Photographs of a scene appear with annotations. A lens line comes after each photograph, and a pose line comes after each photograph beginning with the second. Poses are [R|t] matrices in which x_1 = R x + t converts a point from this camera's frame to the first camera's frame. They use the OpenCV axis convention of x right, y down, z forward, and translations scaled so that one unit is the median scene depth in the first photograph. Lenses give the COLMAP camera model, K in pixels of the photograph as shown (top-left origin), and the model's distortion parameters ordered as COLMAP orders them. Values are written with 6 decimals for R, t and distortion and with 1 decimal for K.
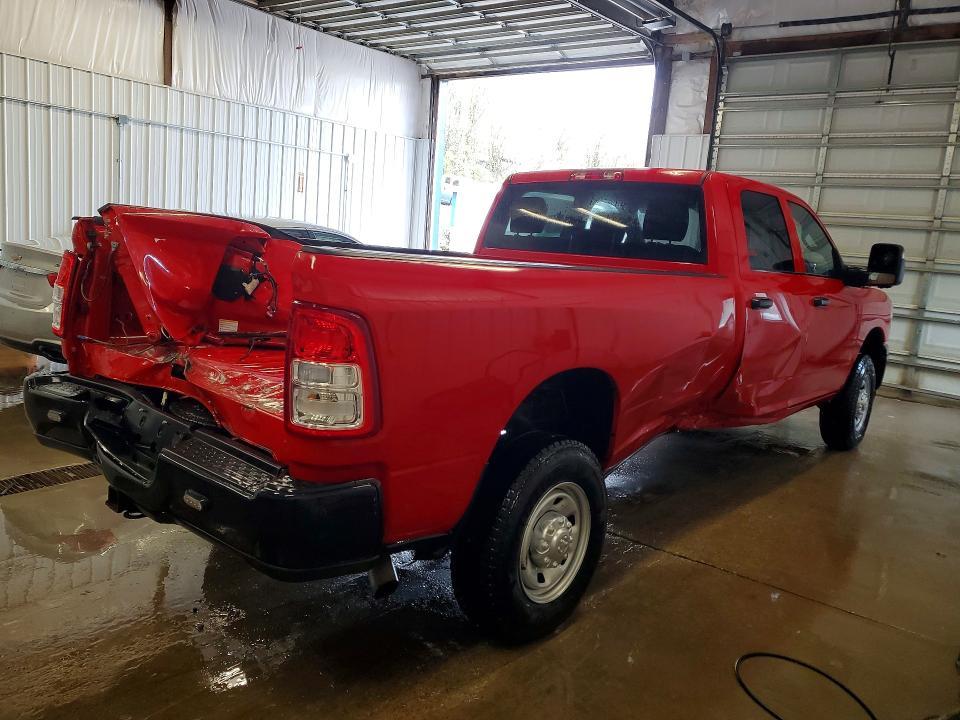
lens RADIAL K [[734.1, 0, 480.0], [0, 734.1, 360.0], [0, 0, 1]] dist [0.006890, 0.002329]
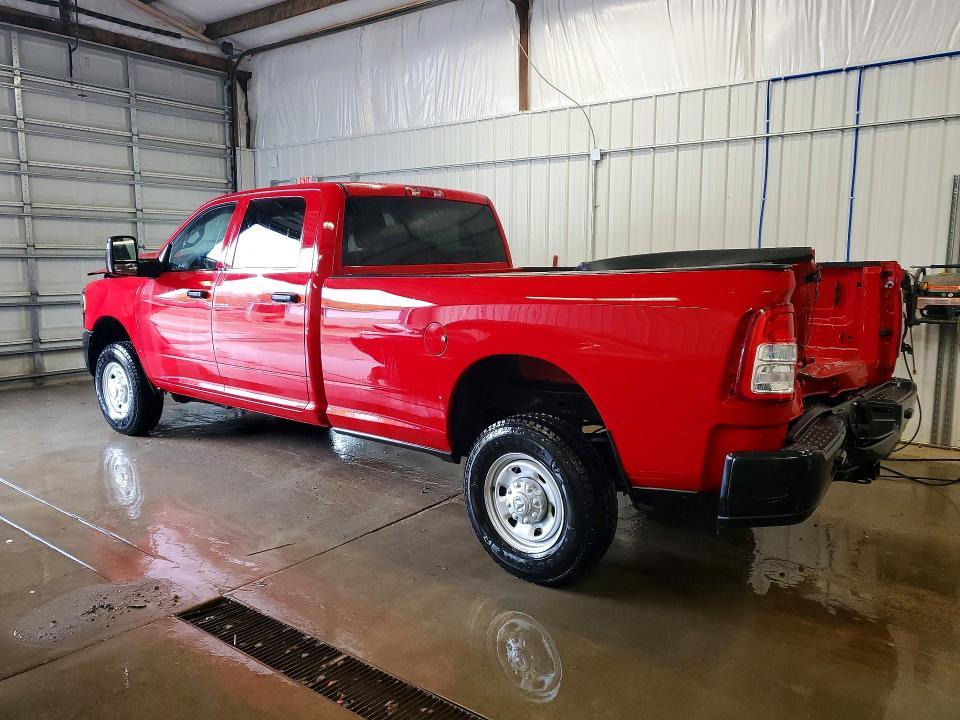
lens RADIAL K [[796.7, 0, 480.0], [0, 796.7, 360.0], [0, 0, 1]] dist [0.046630, 0.012959]
pose [[0.048678, -0.202188, 0.978136, -0.614873], [0.170299, 0.966638, 0.191336, -0.119845], [-0.984189, 0.157262, 0.081486, 0.430037]]
